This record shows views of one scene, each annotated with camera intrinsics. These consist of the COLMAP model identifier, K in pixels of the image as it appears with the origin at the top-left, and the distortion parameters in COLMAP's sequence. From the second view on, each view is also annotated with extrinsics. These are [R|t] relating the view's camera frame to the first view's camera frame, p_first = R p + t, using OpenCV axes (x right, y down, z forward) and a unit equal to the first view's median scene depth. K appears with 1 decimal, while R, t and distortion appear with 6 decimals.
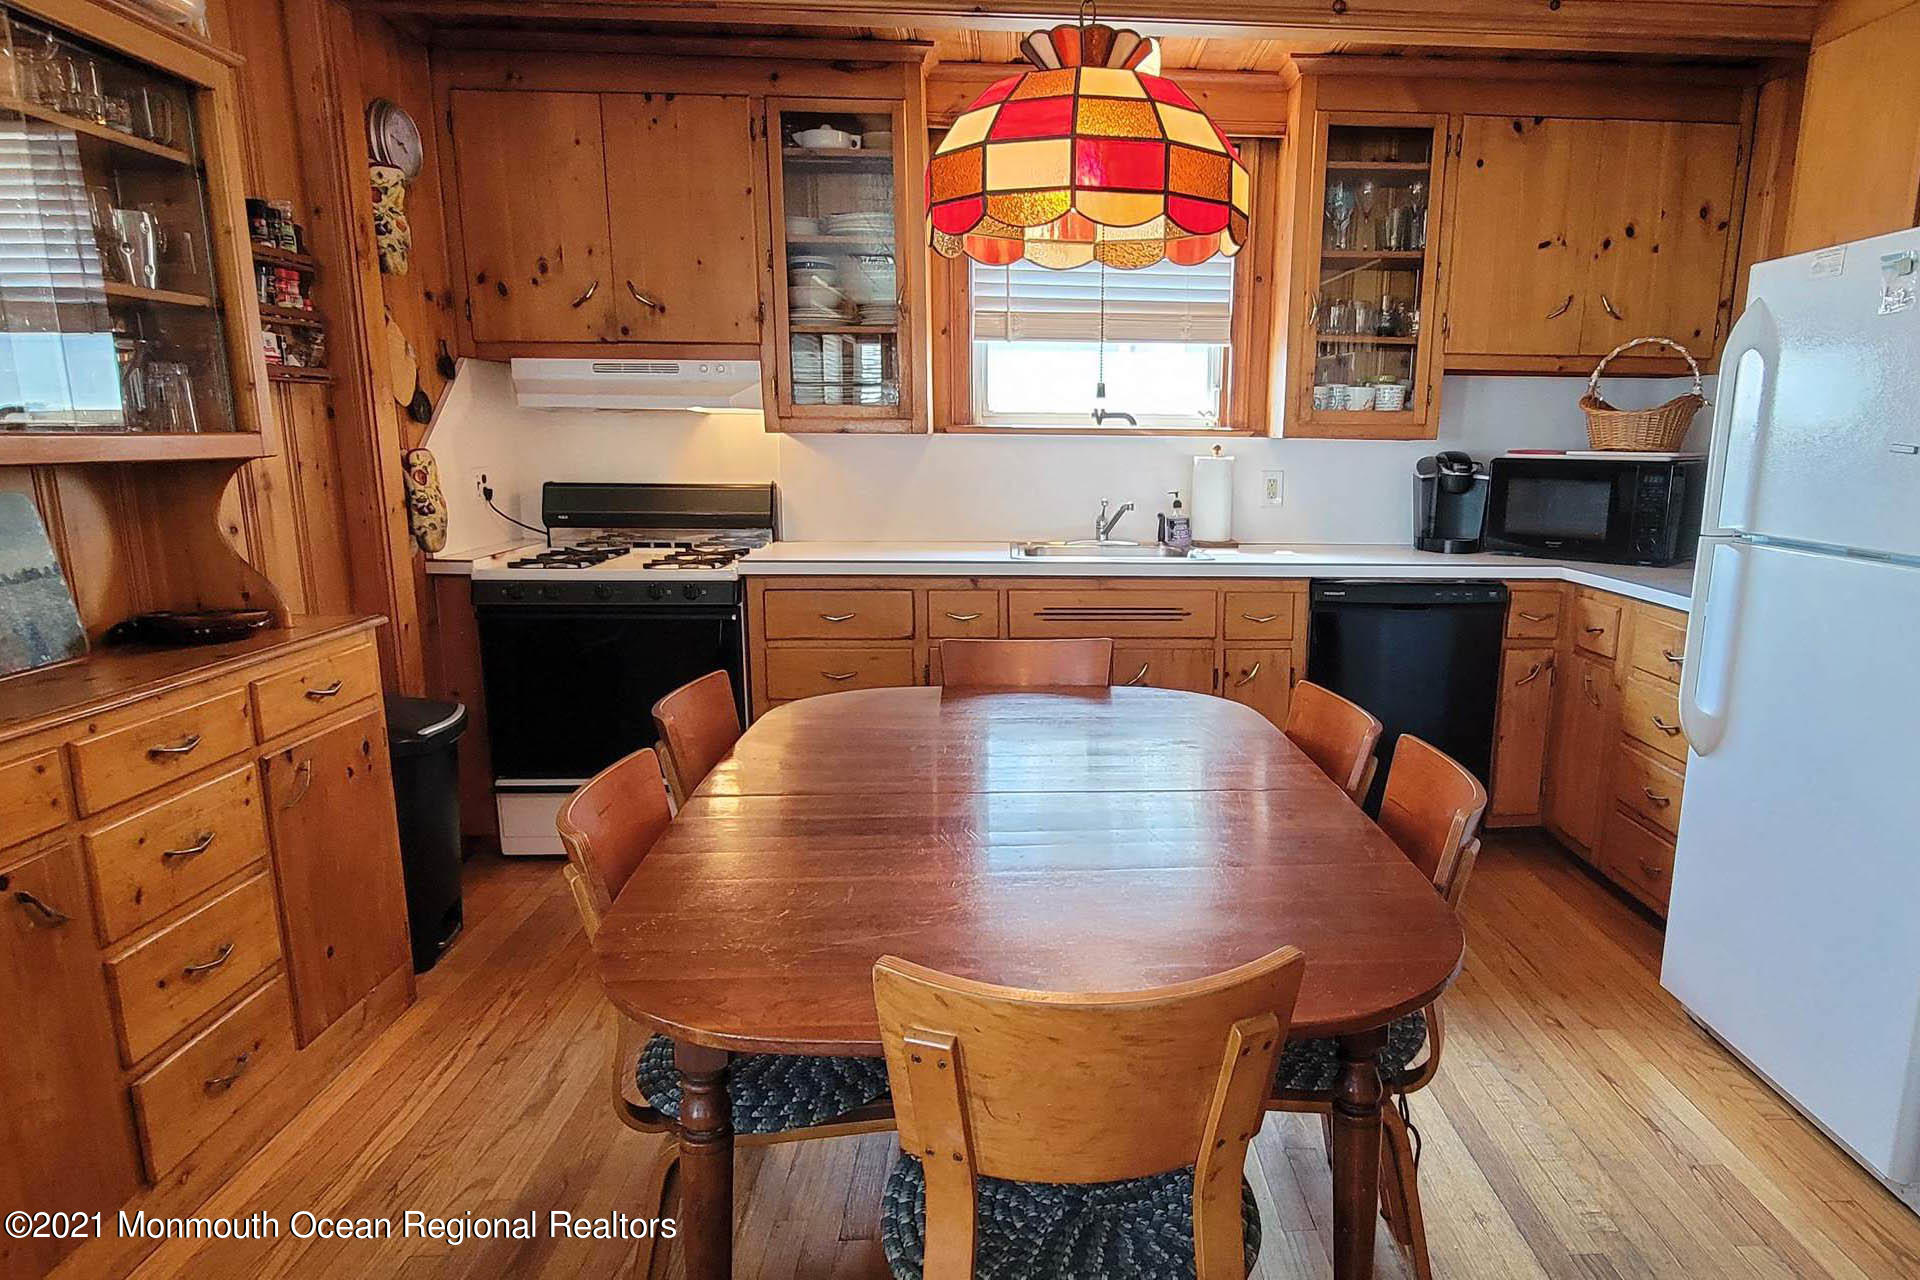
lens RADIAL K [[1174.0, 0, 958.7], [0, 1174.0, 677.3], [0, 0, 1]] dist [-0.006760, 0.002333]
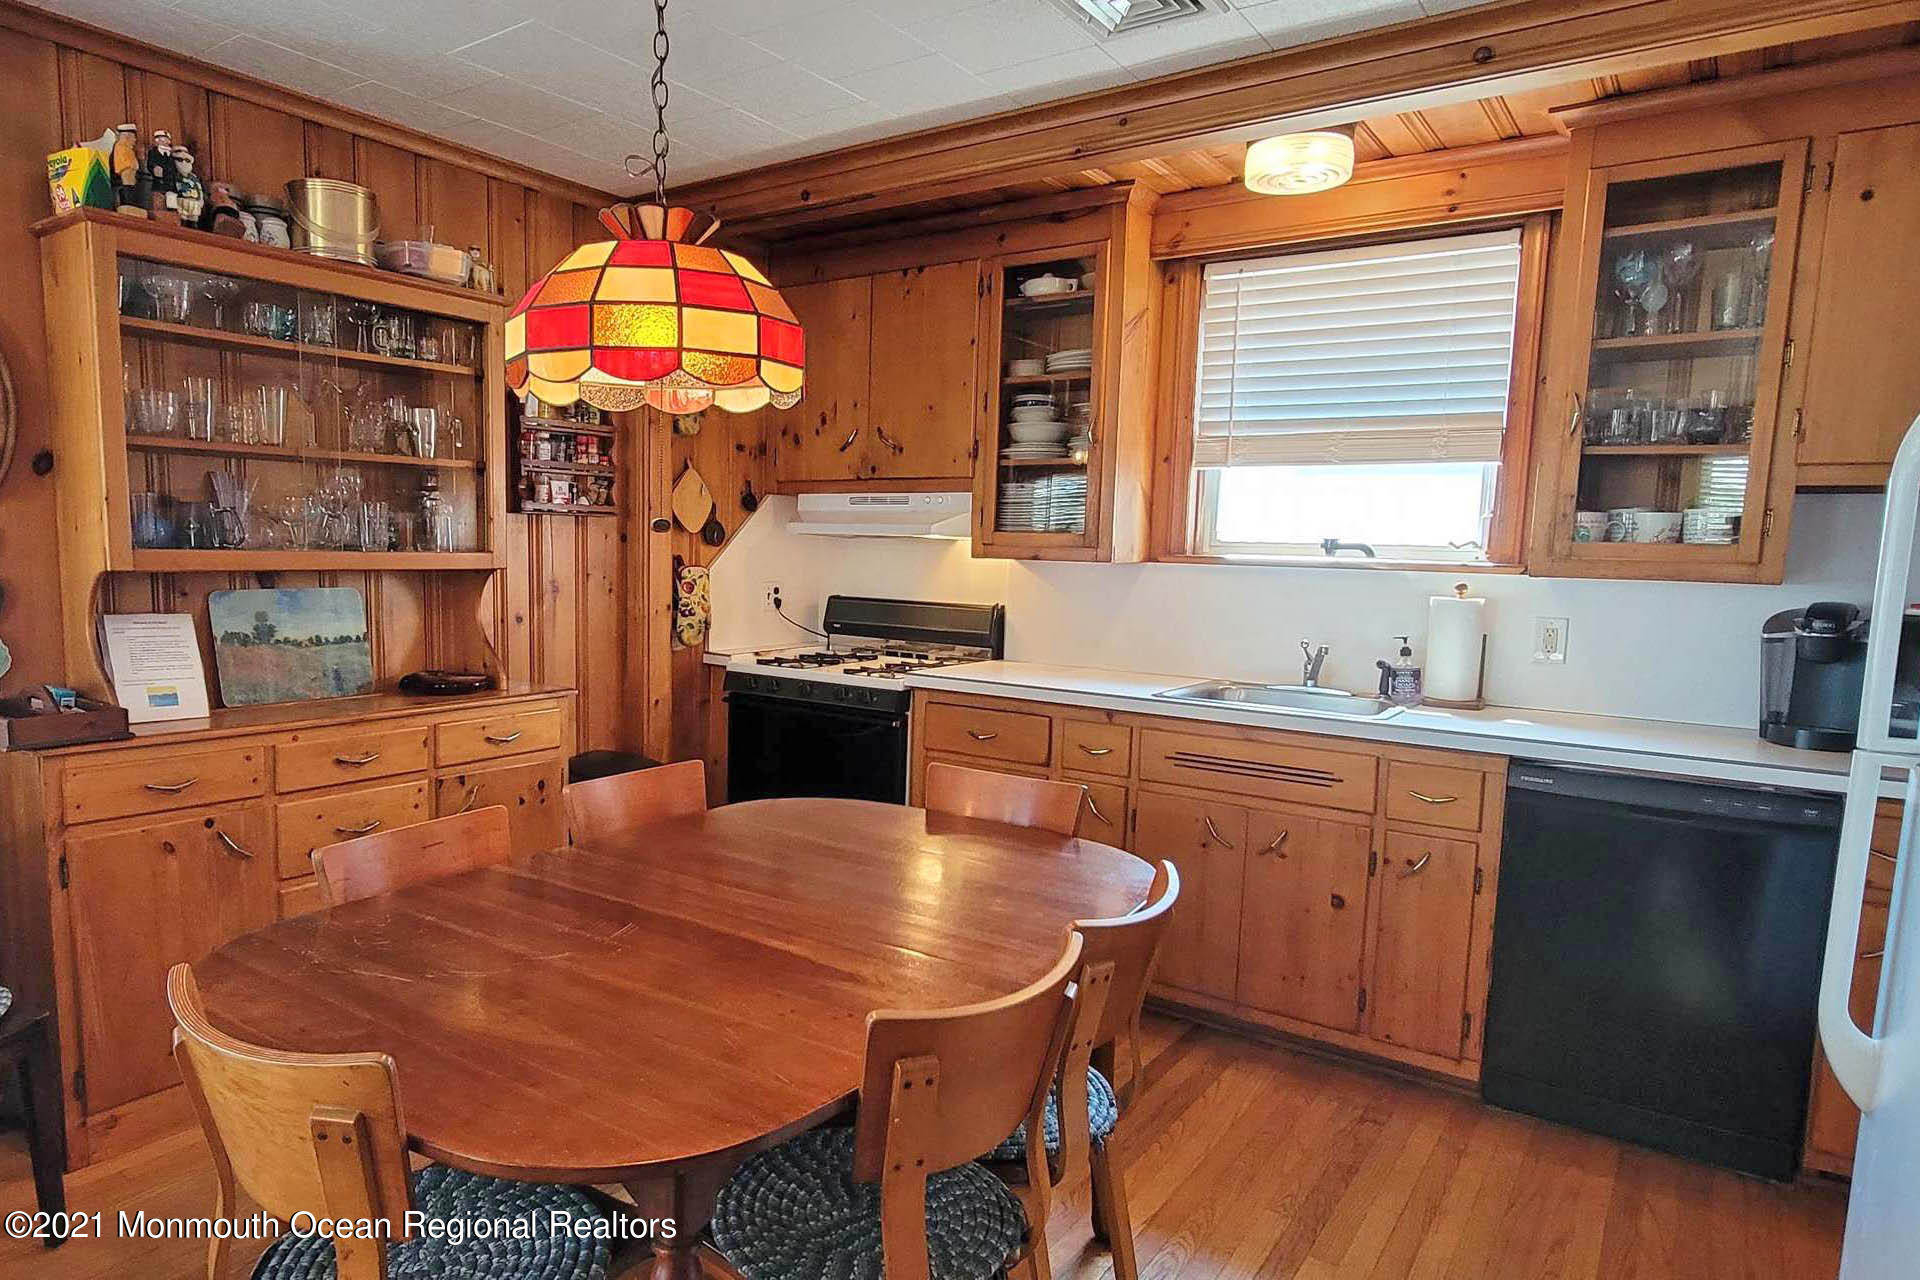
lens RADIAL K [[1162.2, 0, 953.5], [0, 1162.2, 664.7], [0, 0, 1]] dist [0.000377, -0.000405]
pose [[0.777803, 0.075877, -0.623911, 0.503699], [-0.142461, 0.988133, -0.057428, -0.049828], [0.612150, 0.133551, 0.779382, 0.178196]]
